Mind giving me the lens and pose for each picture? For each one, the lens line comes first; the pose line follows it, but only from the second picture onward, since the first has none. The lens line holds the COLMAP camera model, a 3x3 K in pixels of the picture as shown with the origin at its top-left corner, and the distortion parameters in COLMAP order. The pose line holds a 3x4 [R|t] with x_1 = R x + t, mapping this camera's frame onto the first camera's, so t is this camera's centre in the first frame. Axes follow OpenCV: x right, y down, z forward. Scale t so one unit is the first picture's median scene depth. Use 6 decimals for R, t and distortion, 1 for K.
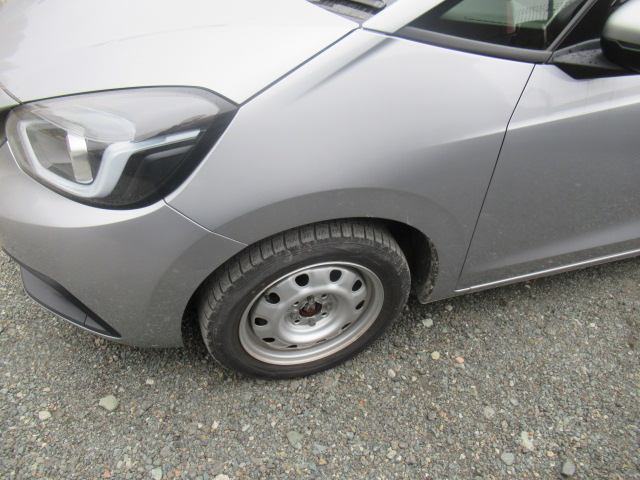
lens RADIAL K [[479.9, 0, 320.8], [0, 479.9, 244.3], [0, 0, 1]] dist [-0.003891, 0.004026]
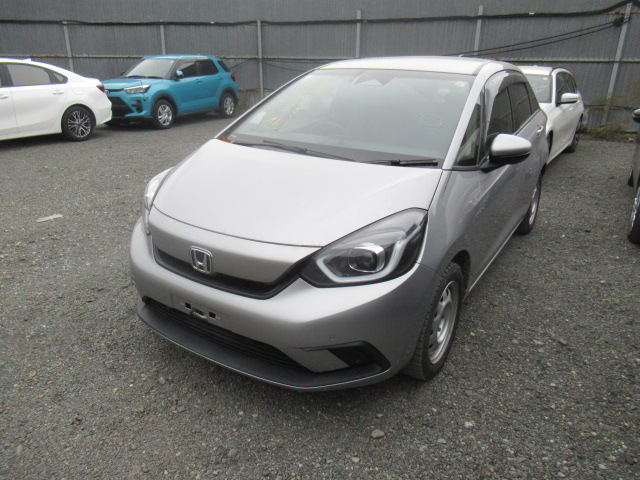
lens RADIAL K [[479.9, 0, 321.8], [0, 479.9, 243.4], [0, 0, 1]] dist [-0.003891, 0.004026]
pose [[0.773270, -0.295101, 0.561221, -1.036525], [0.465091, 0.865570, -0.185685, 0.016070], [-0.430980, 0.404604, 0.806568, -0.293810]]
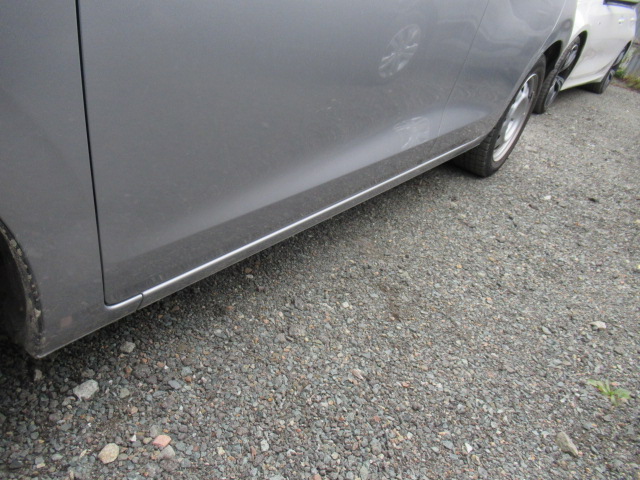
lens RADIAL K [[479.9, 0, 321.0], [0, 479.9, 238.4], [0, 0, 1]] dist [-0.003891, 0.004026]
pose [[0.816896, -0.200138, 0.540948, 0.191202], [0.246439, 0.969063, -0.013622, 0.080978], [-0.521486, 0.144438, 0.840946, 0.447776]]
